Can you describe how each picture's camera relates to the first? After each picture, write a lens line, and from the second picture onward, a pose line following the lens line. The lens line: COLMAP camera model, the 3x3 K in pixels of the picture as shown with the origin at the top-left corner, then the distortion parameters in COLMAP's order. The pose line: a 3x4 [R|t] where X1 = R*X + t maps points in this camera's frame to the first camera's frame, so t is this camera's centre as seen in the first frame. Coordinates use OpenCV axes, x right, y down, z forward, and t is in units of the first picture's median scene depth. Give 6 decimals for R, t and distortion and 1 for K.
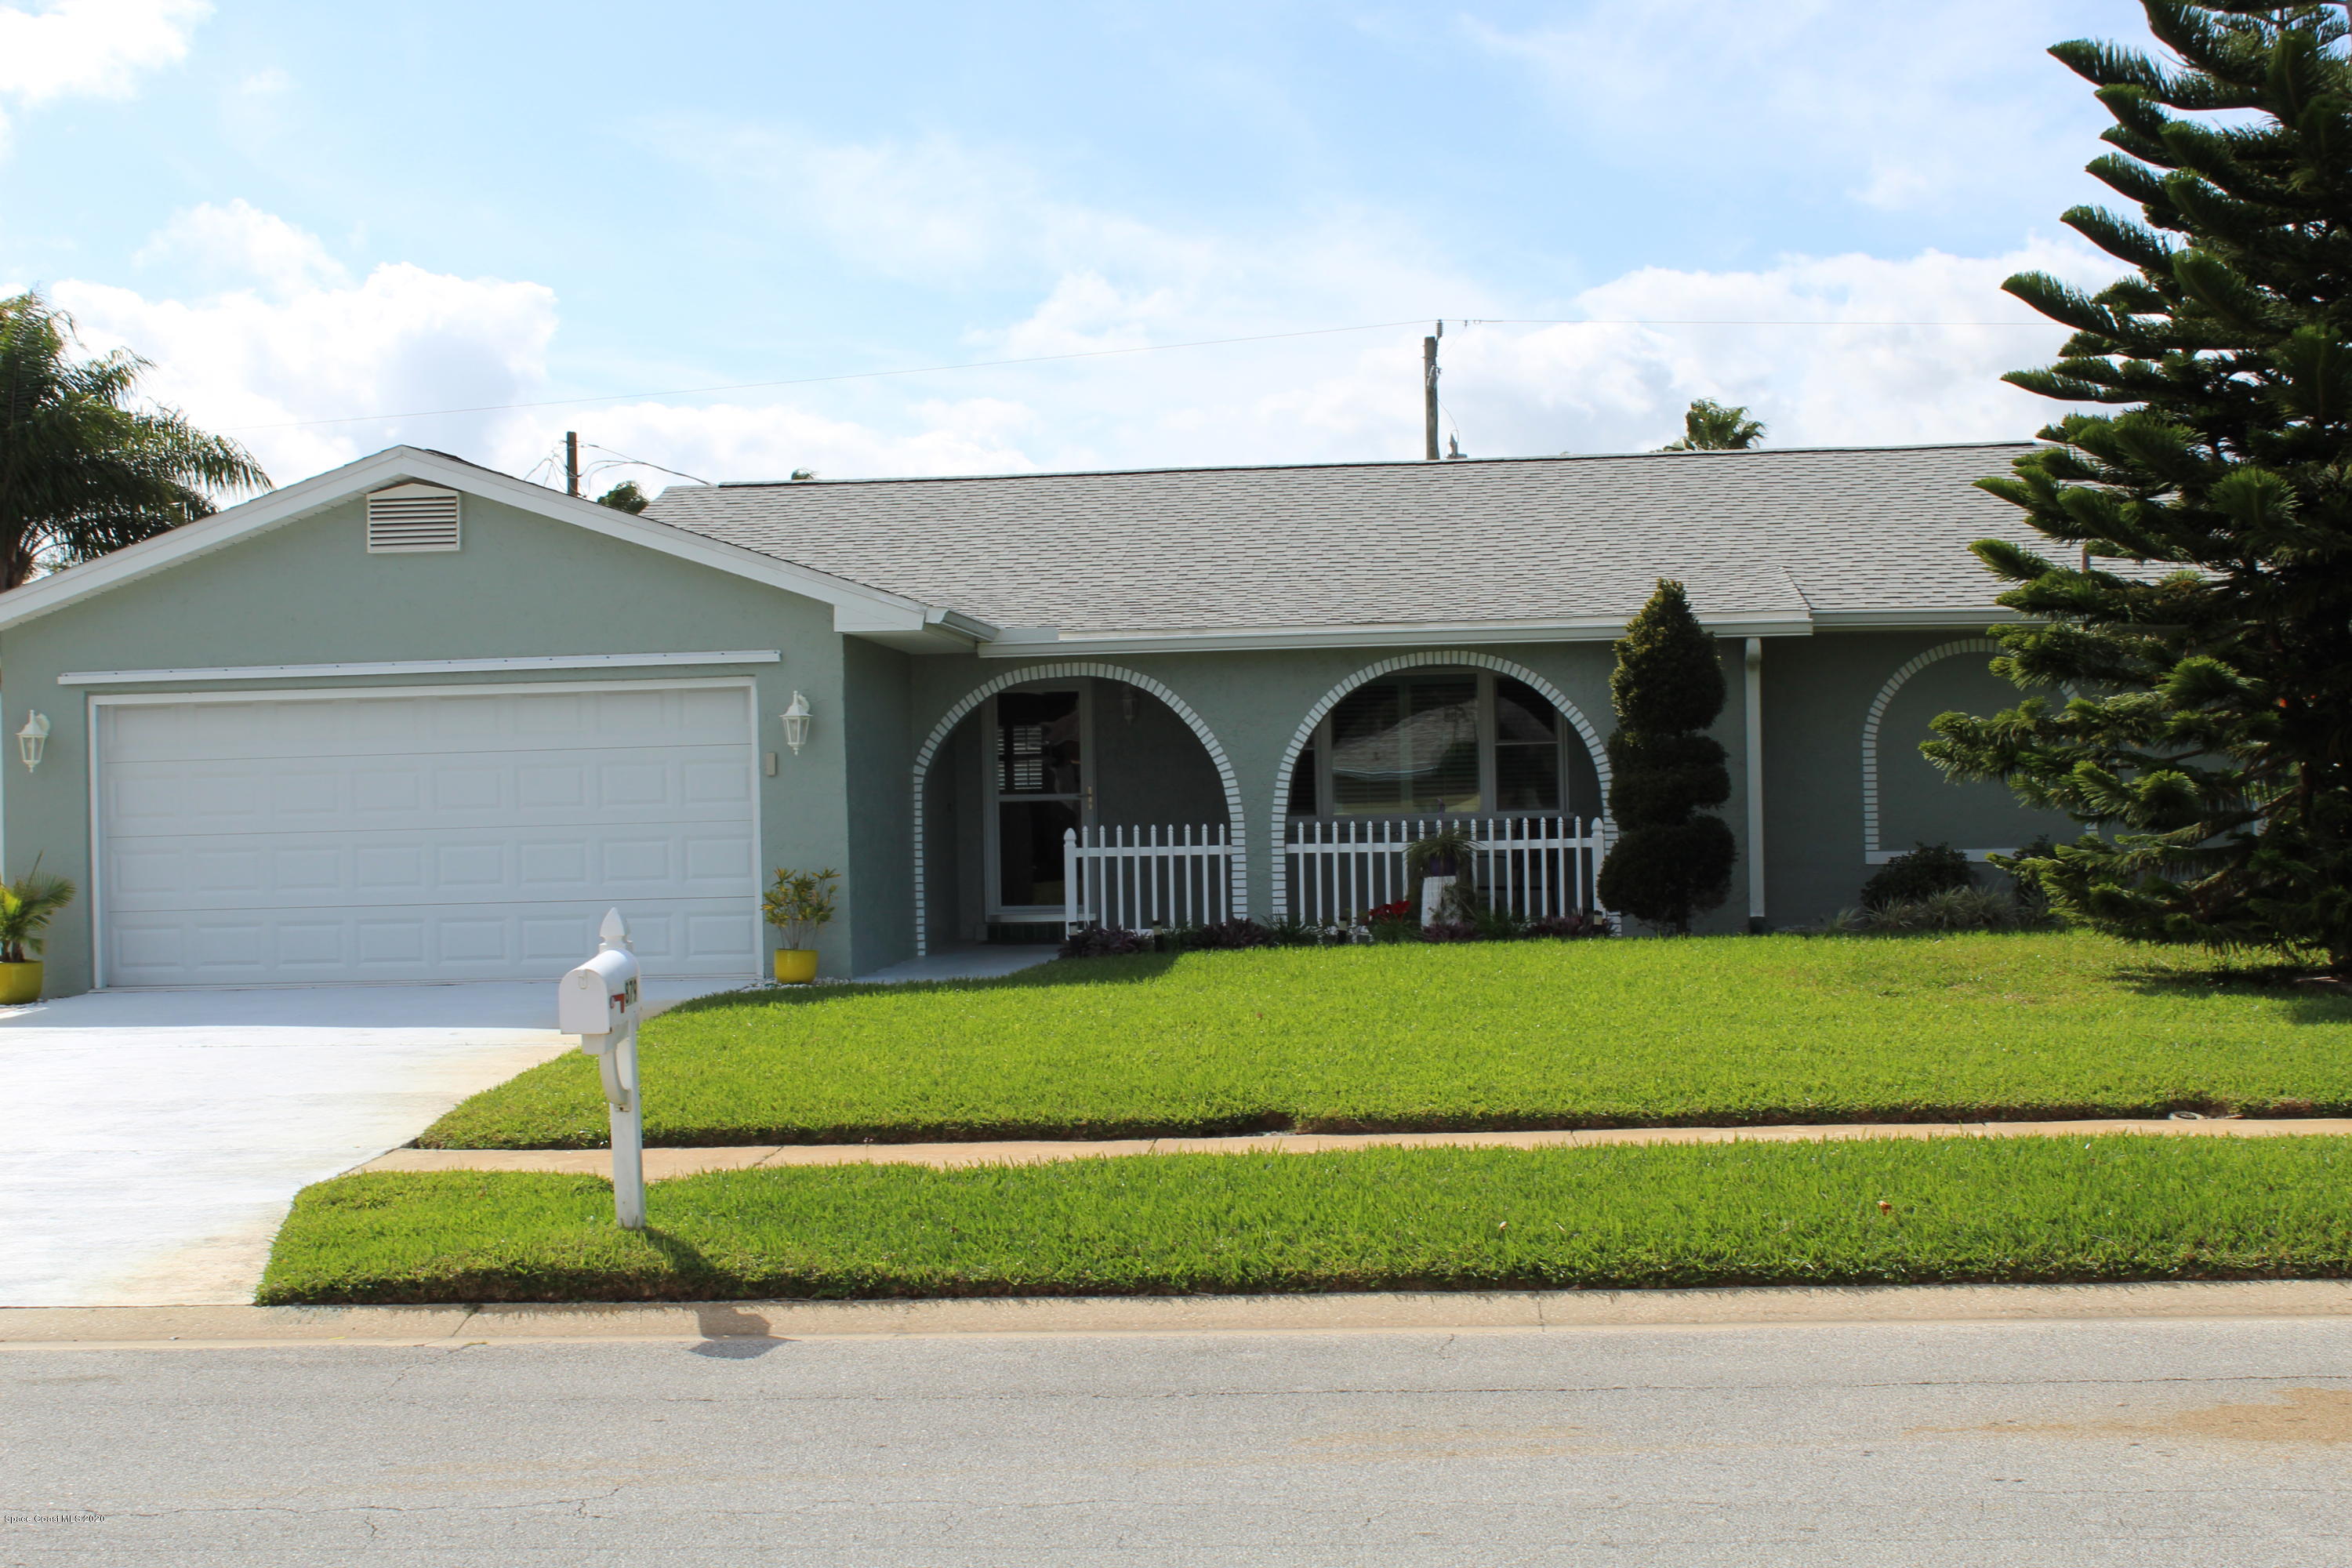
lens RADIAL K [[3290.7, 0, 1176.0], [0, 3290.7, 783.0], [0, 0, 1]] dist [-0.031517, 0.008289]
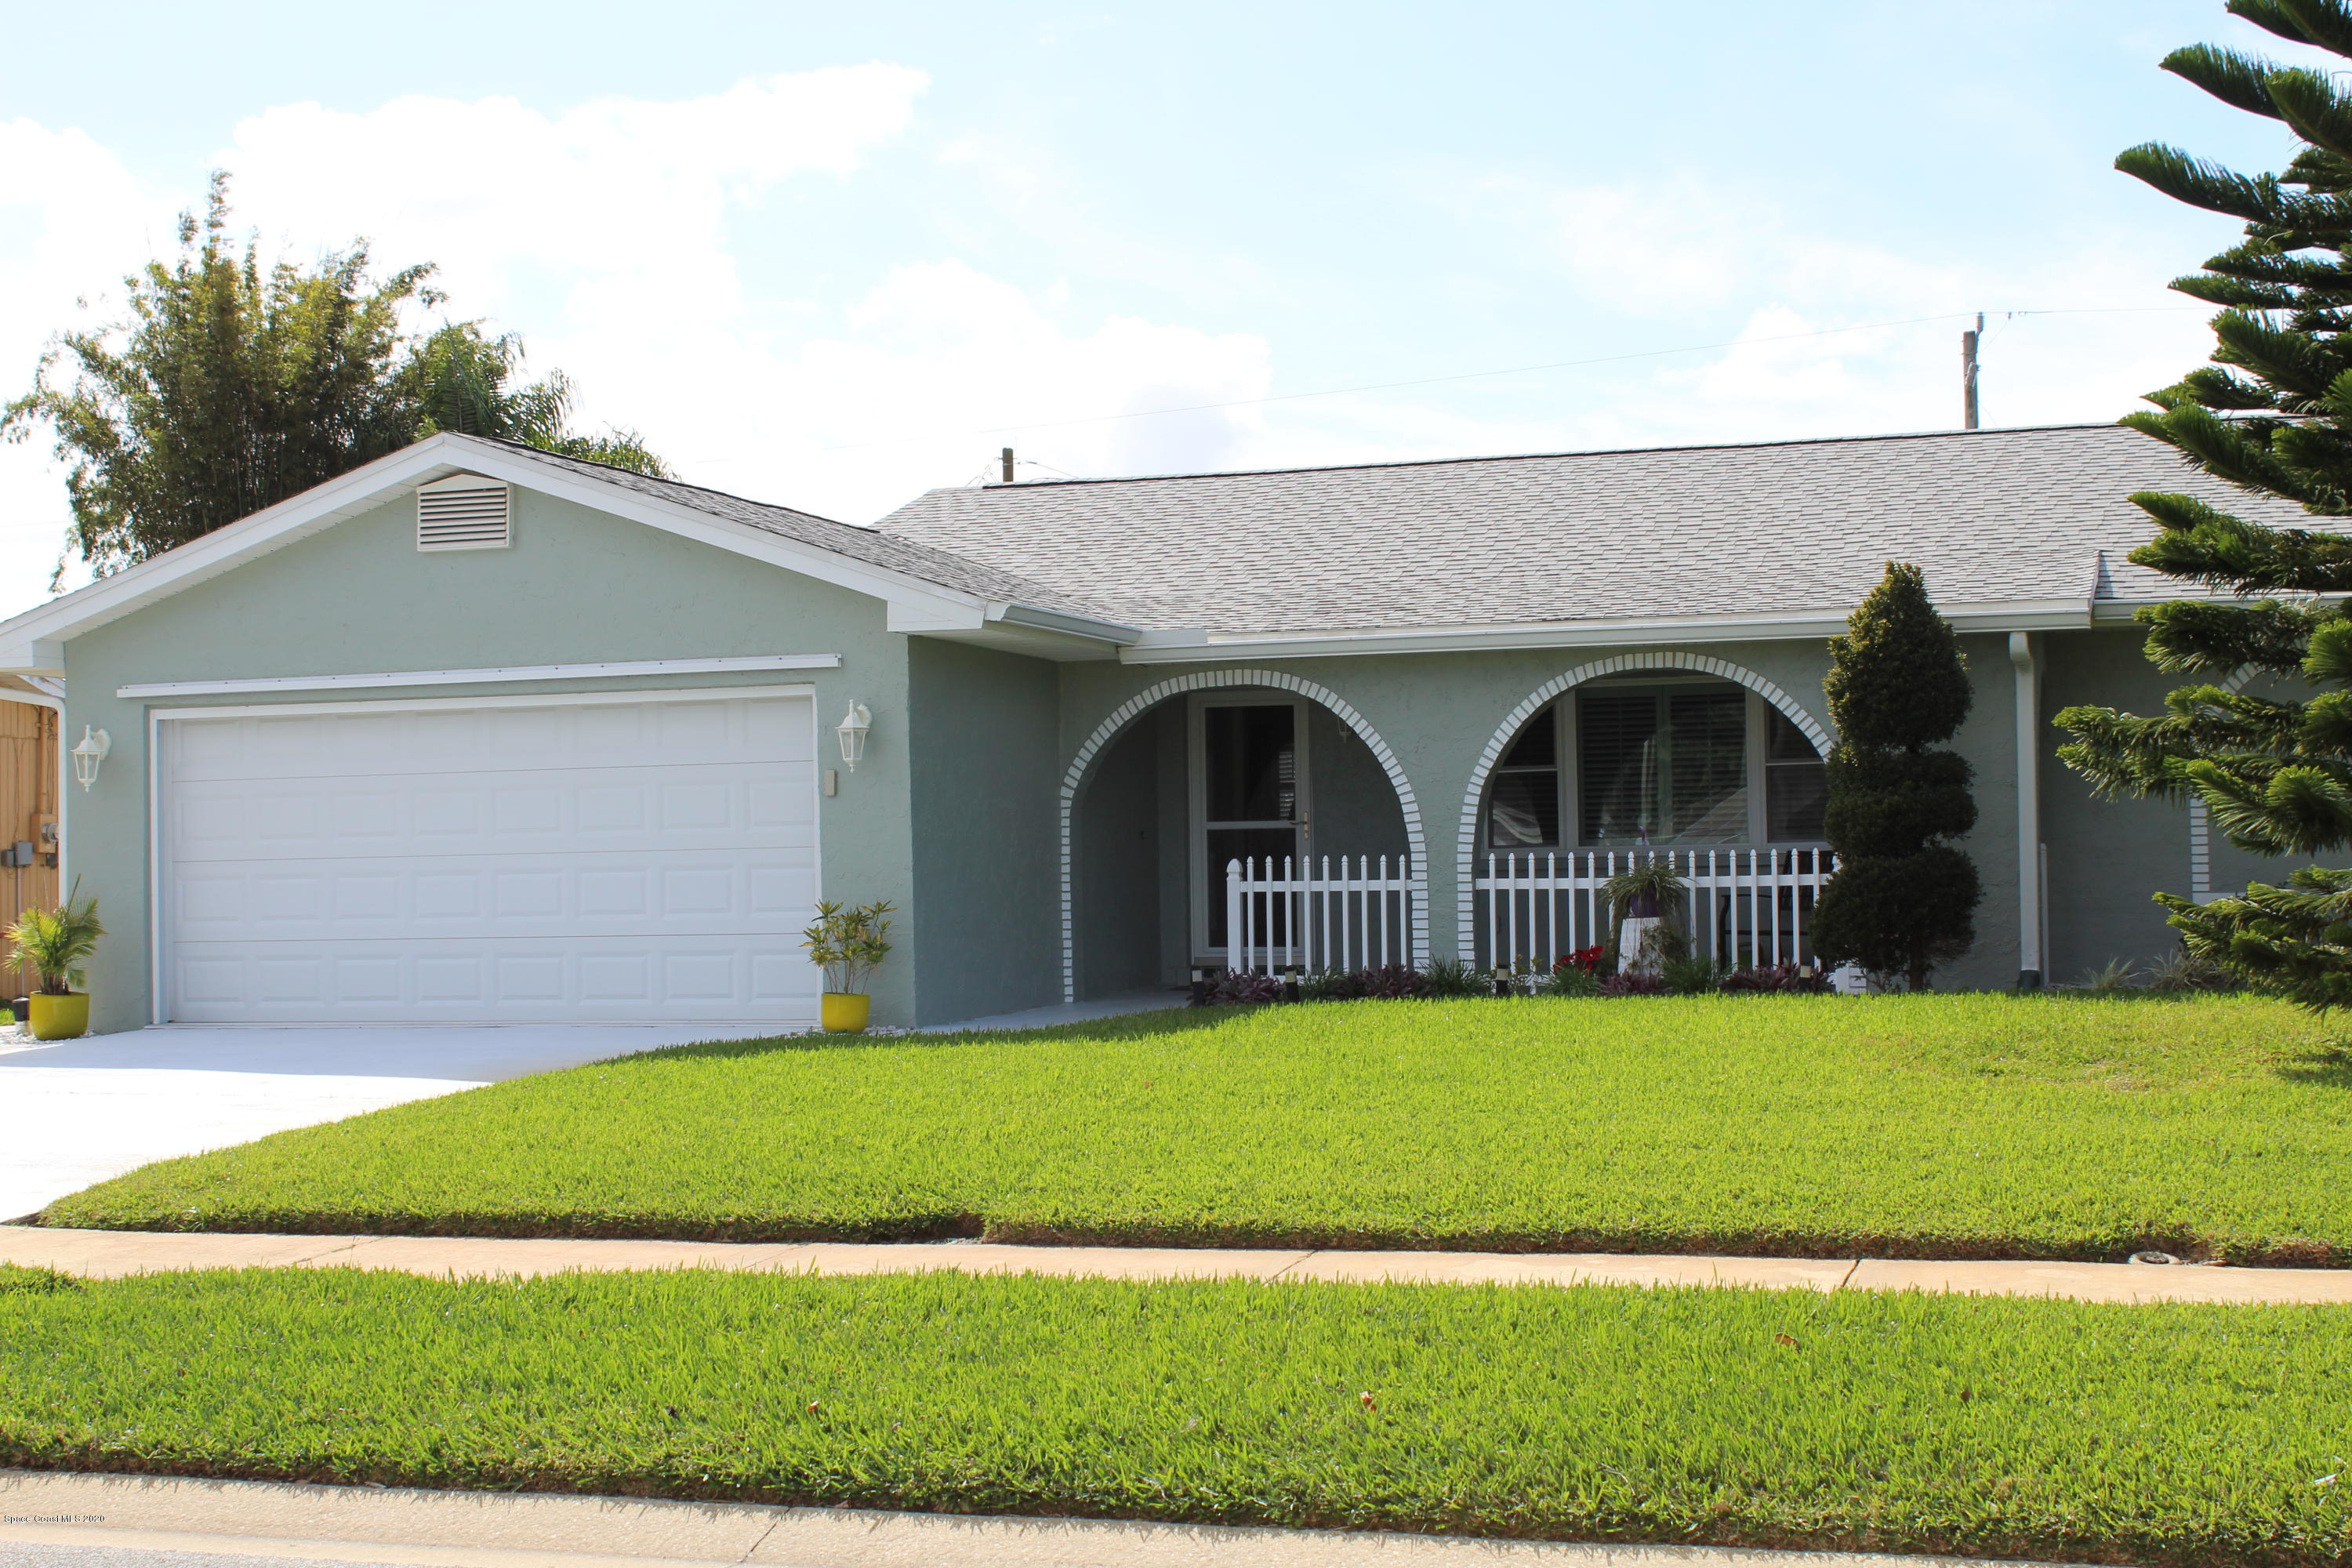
lens RADIAL K [[3290.7, 0, 1176.0], [0, 3290.7, 783.0], [0, 0, 1]] dist [-0.031517, 0.008289]
pose [[0.975718, 0.000677, -0.219030, 0.149407], [-0.003331, 0.999925, -0.011750, 0.004032], [0.219006, 0.012194, 0.975647, 0.147883]]
